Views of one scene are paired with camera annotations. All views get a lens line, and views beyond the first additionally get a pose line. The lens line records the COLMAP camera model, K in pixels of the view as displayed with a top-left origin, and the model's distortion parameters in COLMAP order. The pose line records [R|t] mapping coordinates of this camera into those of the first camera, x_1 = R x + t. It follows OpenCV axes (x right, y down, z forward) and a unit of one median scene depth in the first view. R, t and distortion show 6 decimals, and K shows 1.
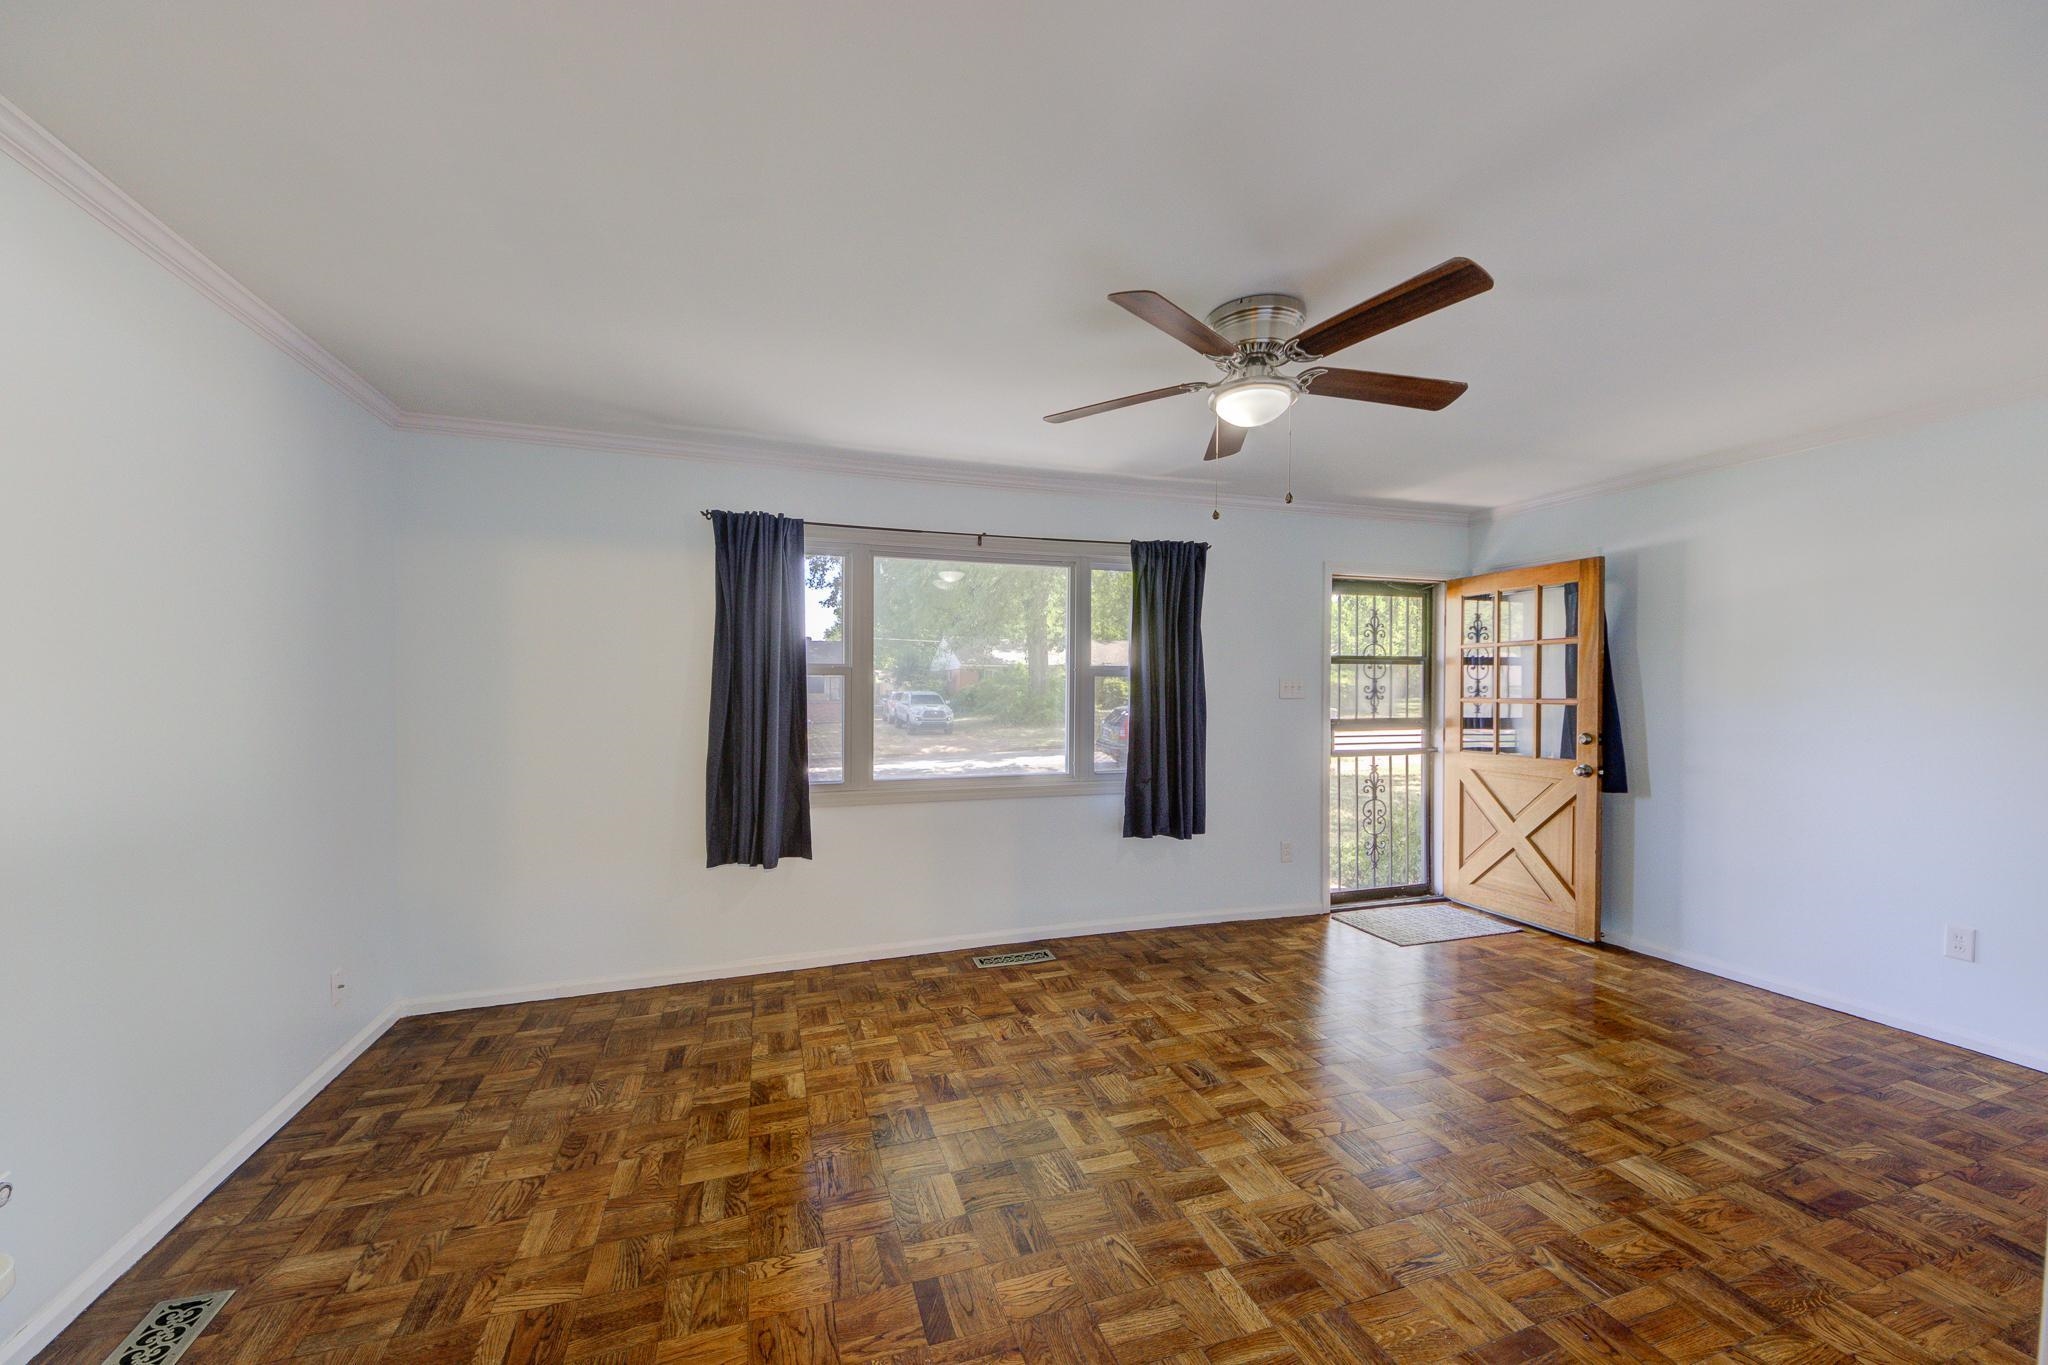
lens RADIAL K [[766.3, 0, 1003.0], [0, 766.3, 673.8], [0, 0, 1]] dist [0.015122, -0.012176]
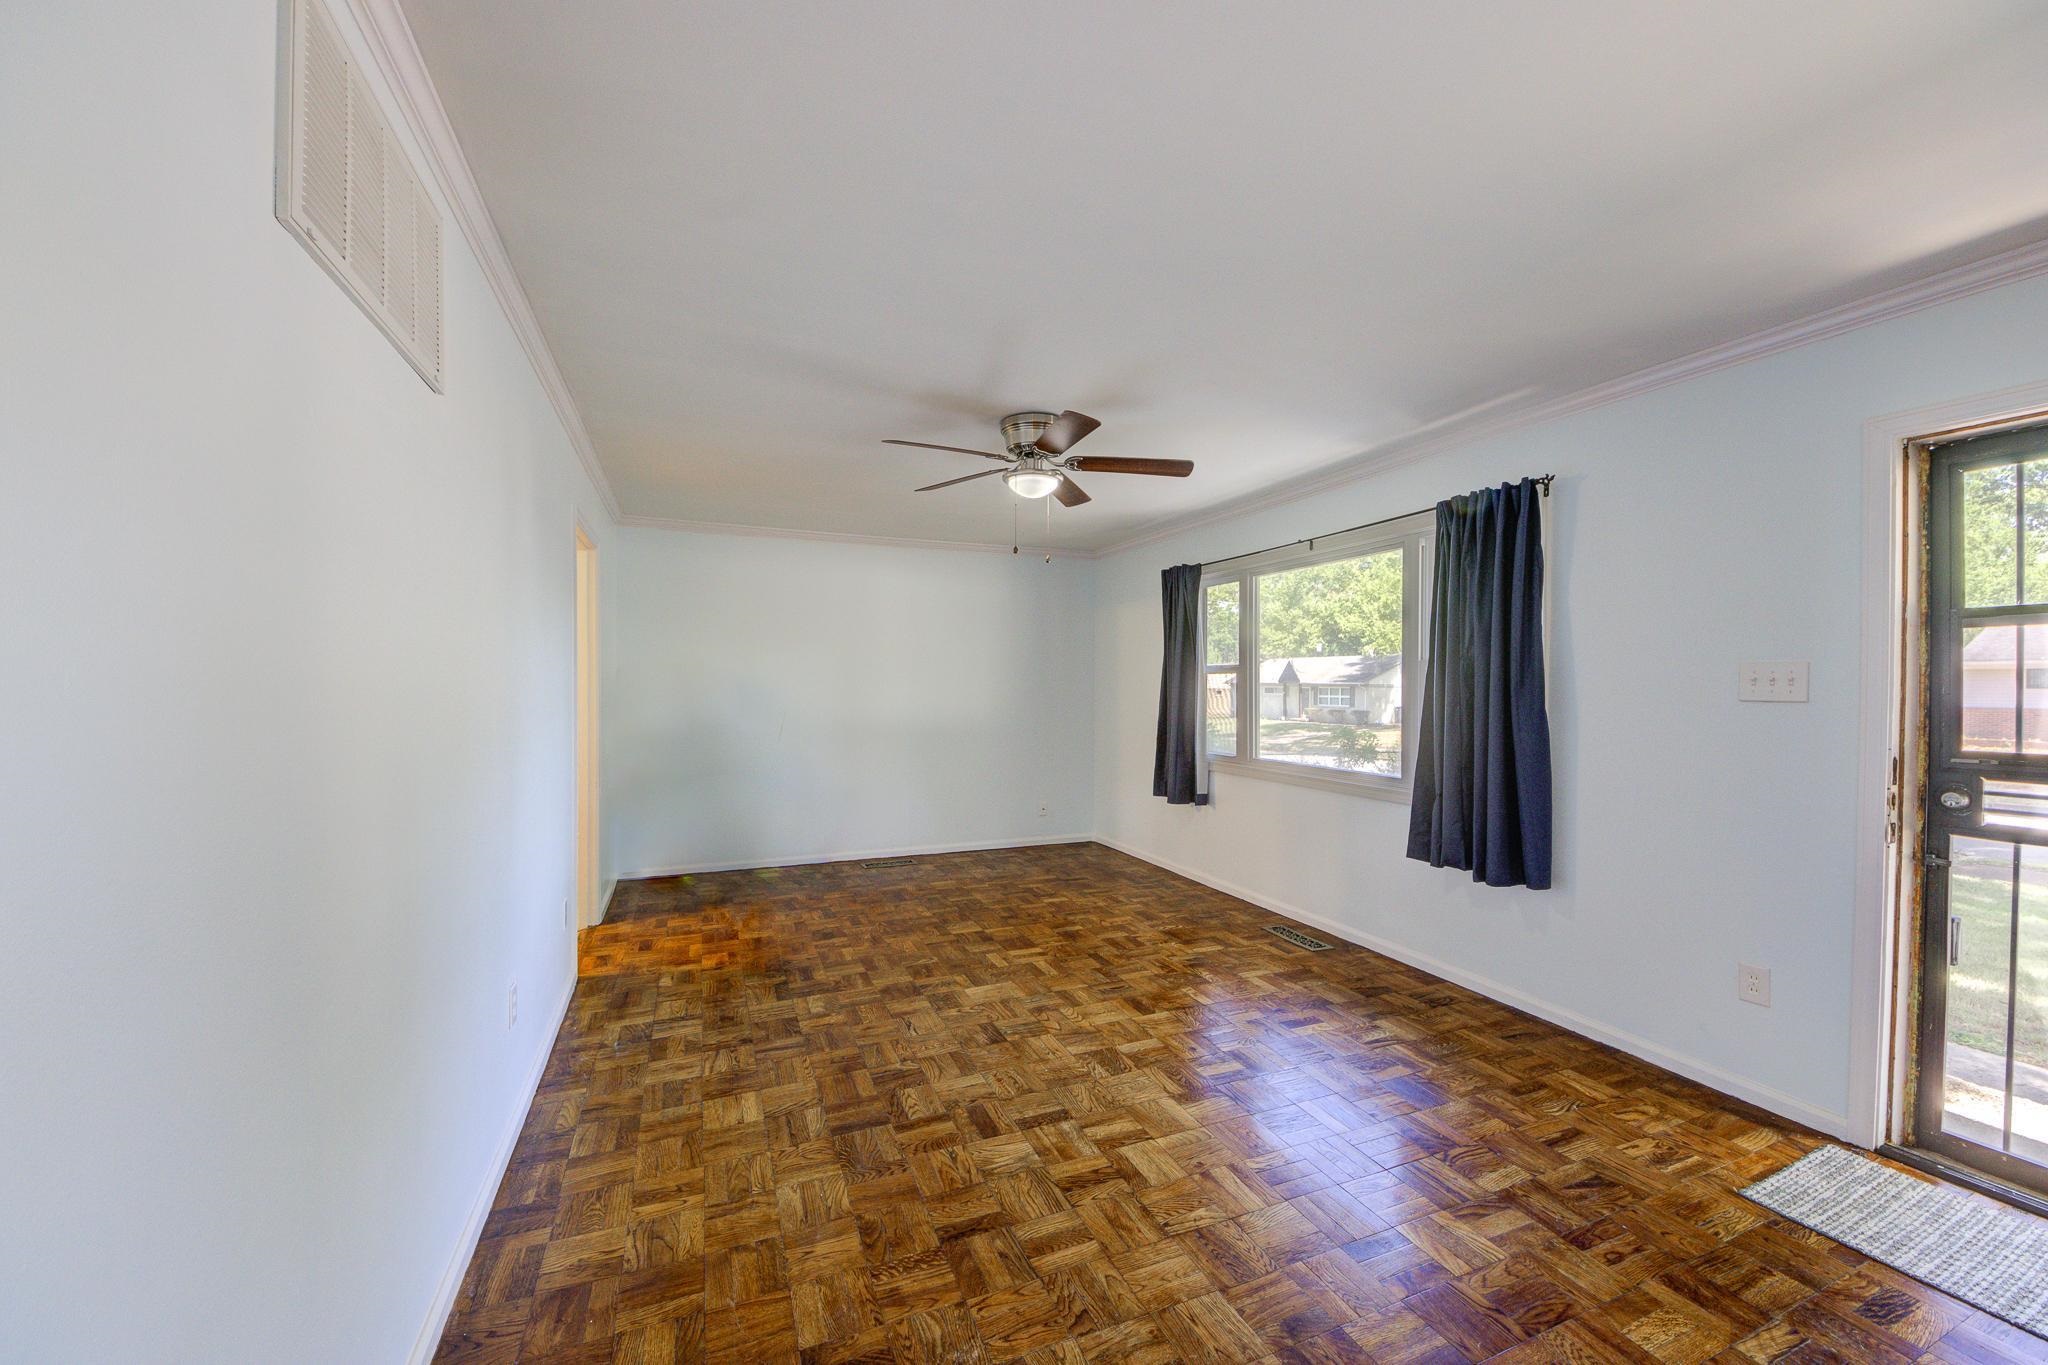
lens RADIAL K [[766.3, 0, 992.3], [0, 766.3, 672.6], [0, 0, 1]] dist [0.015122, -0.012176]
pose [[0.051002, -0.013398, -0.998609, 1.328484], [0.012567, 0.999839, -0.012773, 0.015387], [0.998619, -0.011898, 0.051162, 0.658401]]
